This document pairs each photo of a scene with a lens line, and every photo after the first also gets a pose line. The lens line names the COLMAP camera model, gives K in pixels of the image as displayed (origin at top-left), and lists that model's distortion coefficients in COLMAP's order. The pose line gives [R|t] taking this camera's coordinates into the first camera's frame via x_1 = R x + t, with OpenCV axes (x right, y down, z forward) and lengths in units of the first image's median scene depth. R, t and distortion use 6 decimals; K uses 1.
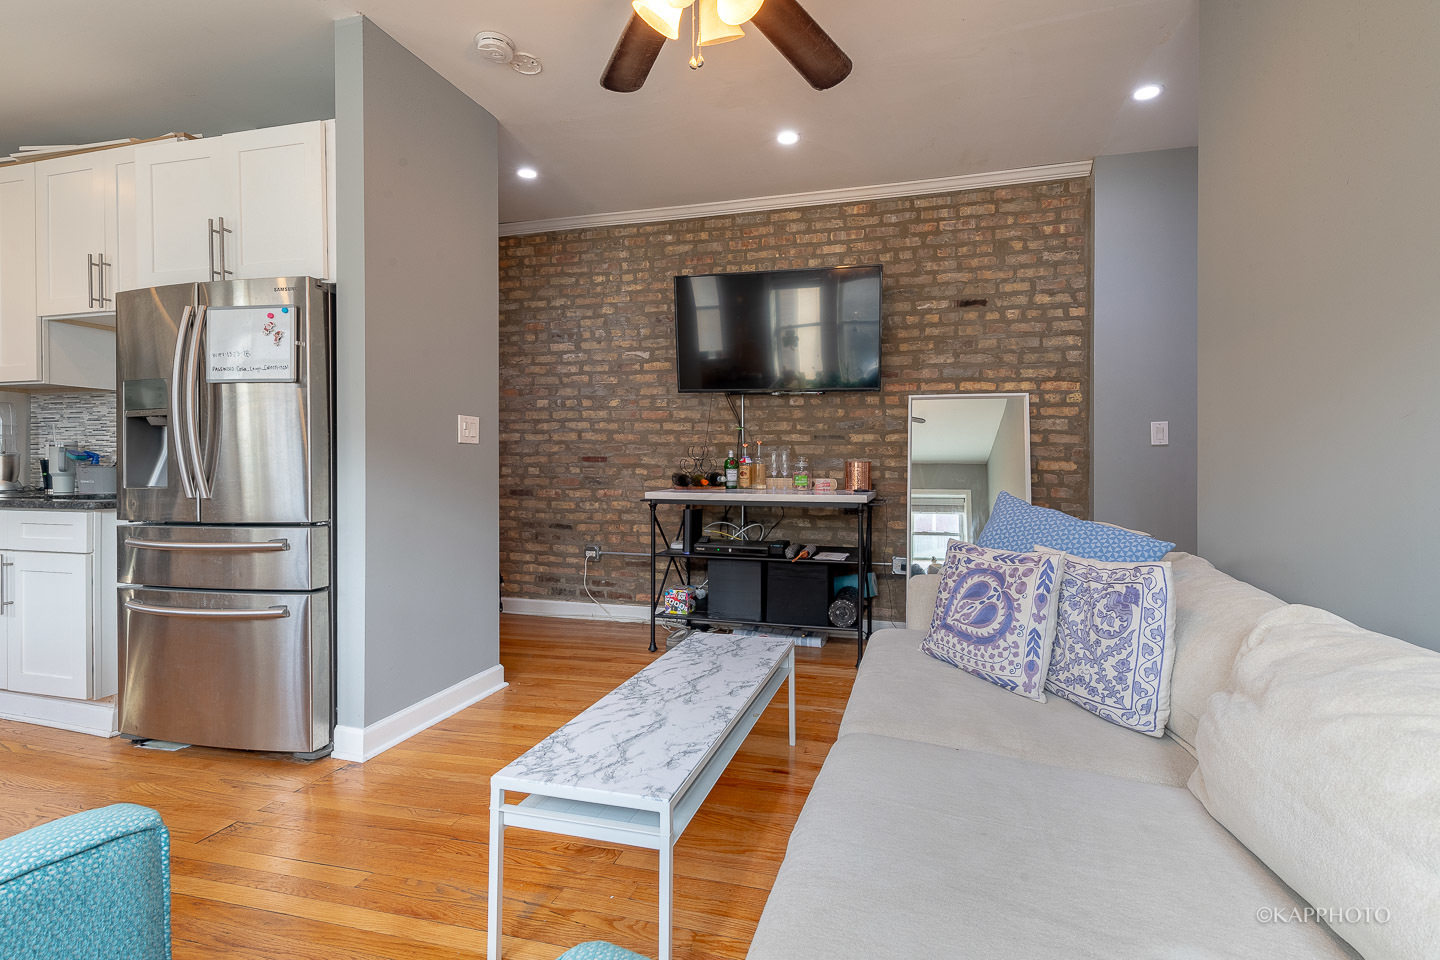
lens RADIAL K [[623.8, 0, 722.6], [0, 623.8, 480.3], [0, 0, 1]] dist [0.010694, -0.002897]
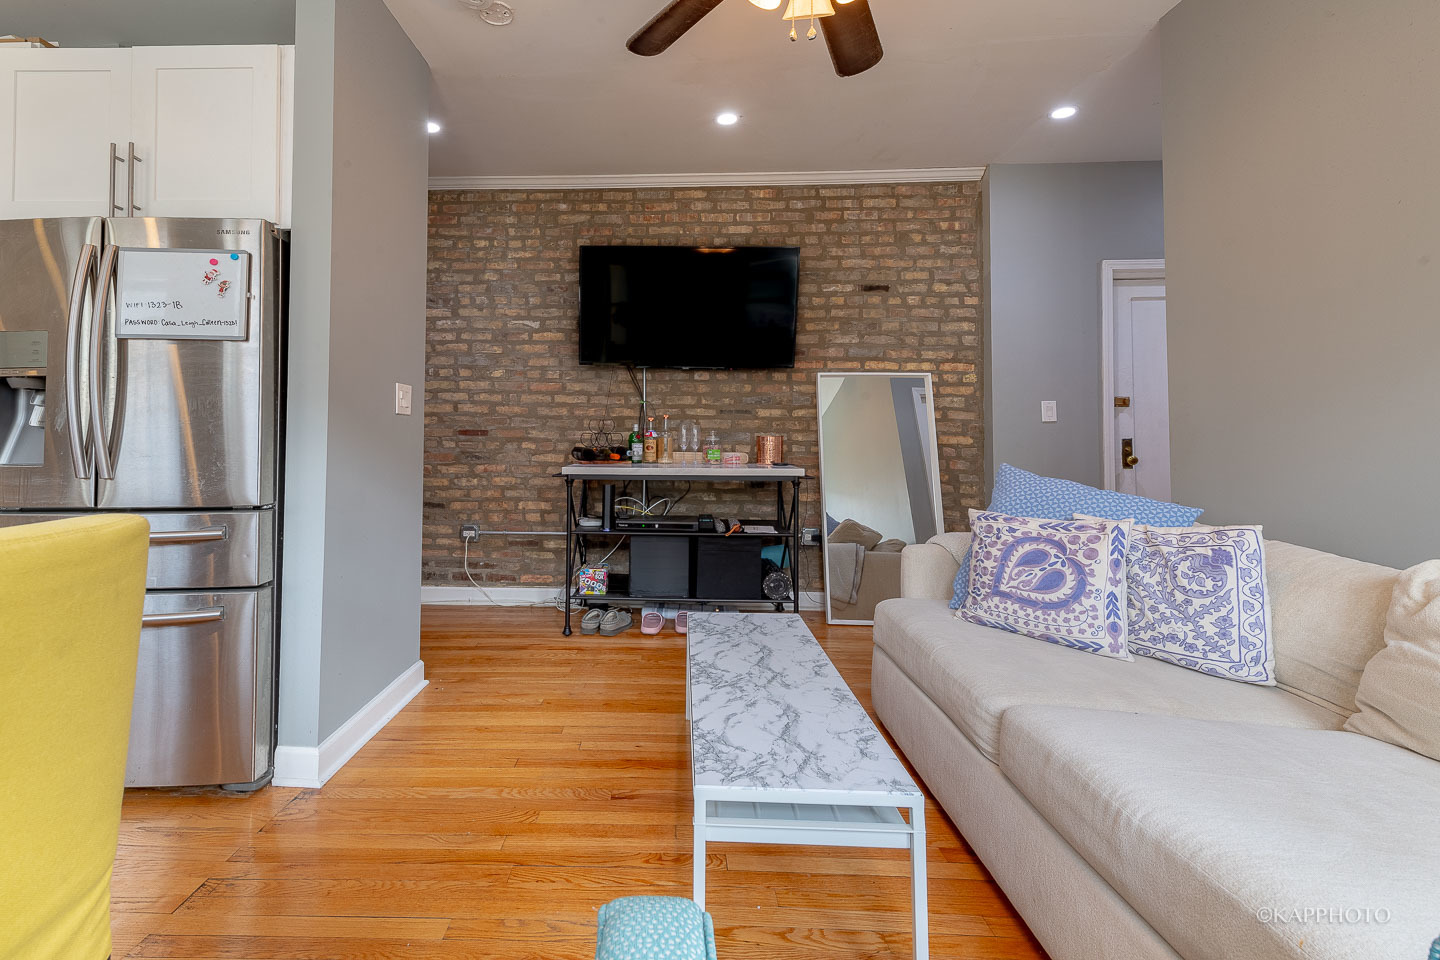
lens RADIAL K [[623.8, 0, 645.0], [0, 623.8, 431.0], [0, 0, 1]] dist [0.010694, -0.002897]
pose [[0.980044, 0.004261, 0.198736, -0.214099], [0.003272, 0.999289, -0.037559, -0.000038], [-0.198755, 0.037460, 0.979333, 0.042248]]
